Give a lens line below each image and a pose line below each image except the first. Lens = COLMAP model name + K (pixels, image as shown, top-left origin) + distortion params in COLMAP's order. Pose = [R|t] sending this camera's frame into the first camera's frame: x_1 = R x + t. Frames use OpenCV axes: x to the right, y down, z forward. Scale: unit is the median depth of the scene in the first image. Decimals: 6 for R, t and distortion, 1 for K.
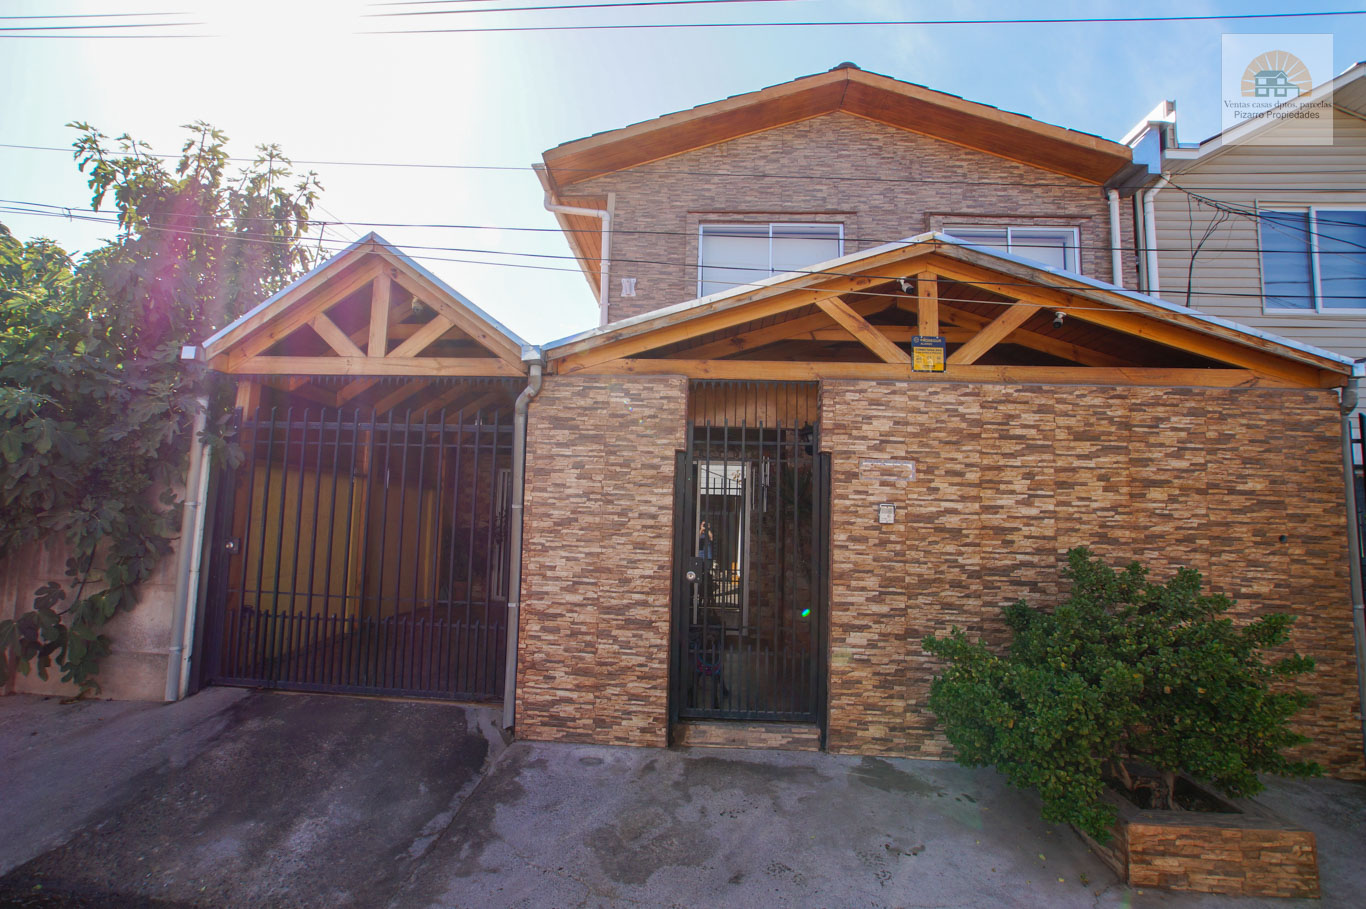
lens RADIAL K [[664.1, 0, 674.5], [0, 664.1, 455.4], [0, 0, 1]] dist [-0.076869, 0.040273]
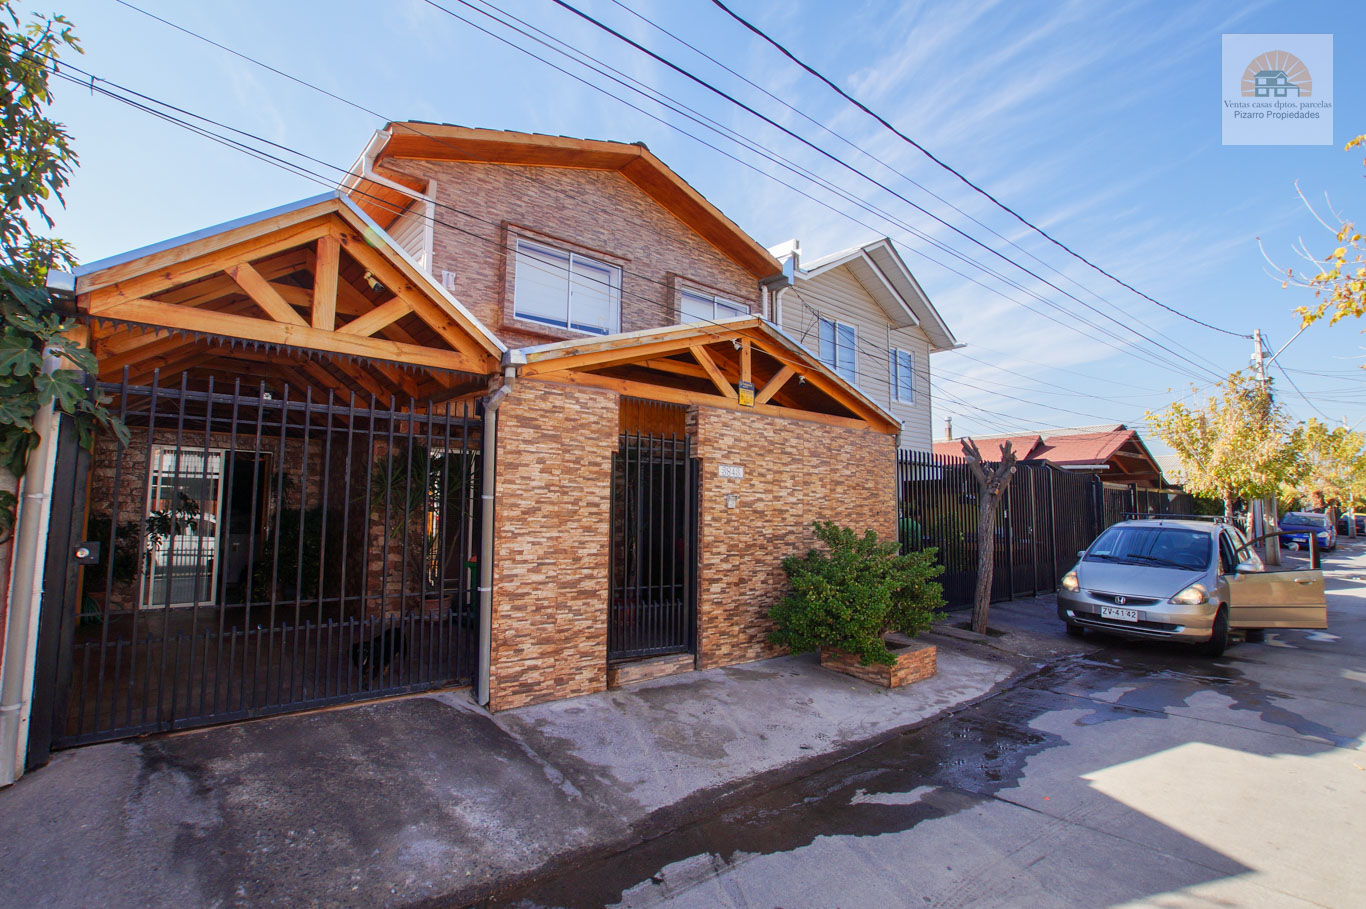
lens RADIAL K [[664.1, 0, 674.5], [0, 664.1, 455.4], [0, 0, 1]] dist [-0.076869, 0.040273]
pose [[0.715521, 0.039060, 0.697498, -0.789209], [-0.056951, 0.998374, 0.002513, -0.010370], [-0.696265, -0.041521, 0.716582, 0.030780]]
